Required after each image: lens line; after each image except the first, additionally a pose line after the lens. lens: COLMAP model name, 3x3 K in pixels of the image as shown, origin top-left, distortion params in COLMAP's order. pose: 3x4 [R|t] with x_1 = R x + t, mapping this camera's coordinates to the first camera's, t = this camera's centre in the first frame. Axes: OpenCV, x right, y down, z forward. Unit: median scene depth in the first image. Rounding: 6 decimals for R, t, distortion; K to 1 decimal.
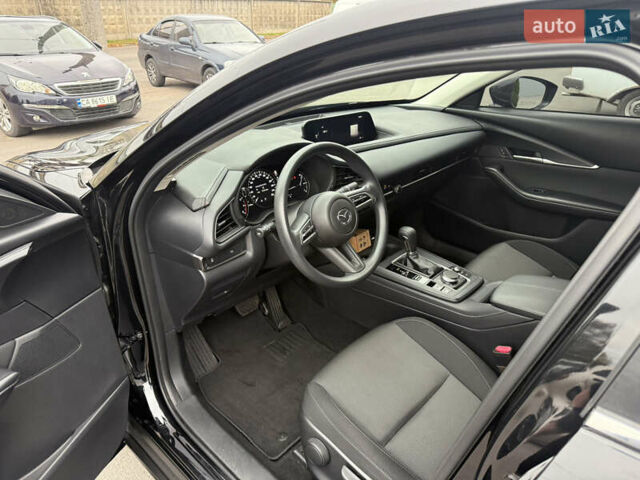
lens RADIAL K [[456.2, 0, 320.0], [0, 456.2, 240.0], [0, 0, 1]] dist [0.003259, -0.000007]
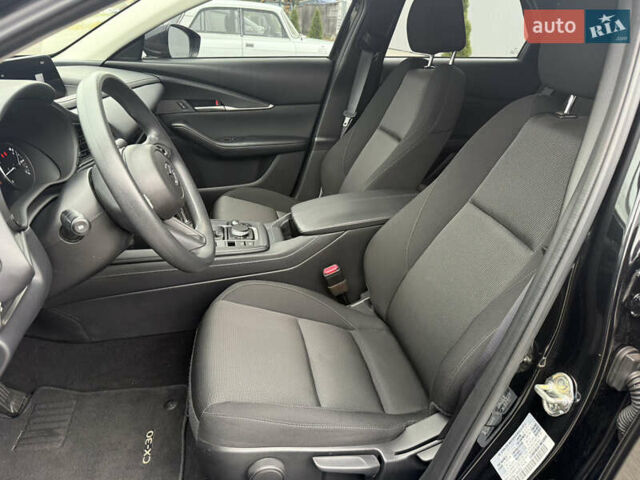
lens RADIAL K [[456.2, 0, 320.0], [0, 456.2, 240.0], [0, 0, 1]] dist [0.003259, -0.000007]
pose [[0.550831, -0.321857, 0.770061, -0.279460], [0.308179, 0.935885, 0.170722, -0.007497], [-0.775636, 0.143278, 0.614704, 0.259151]]
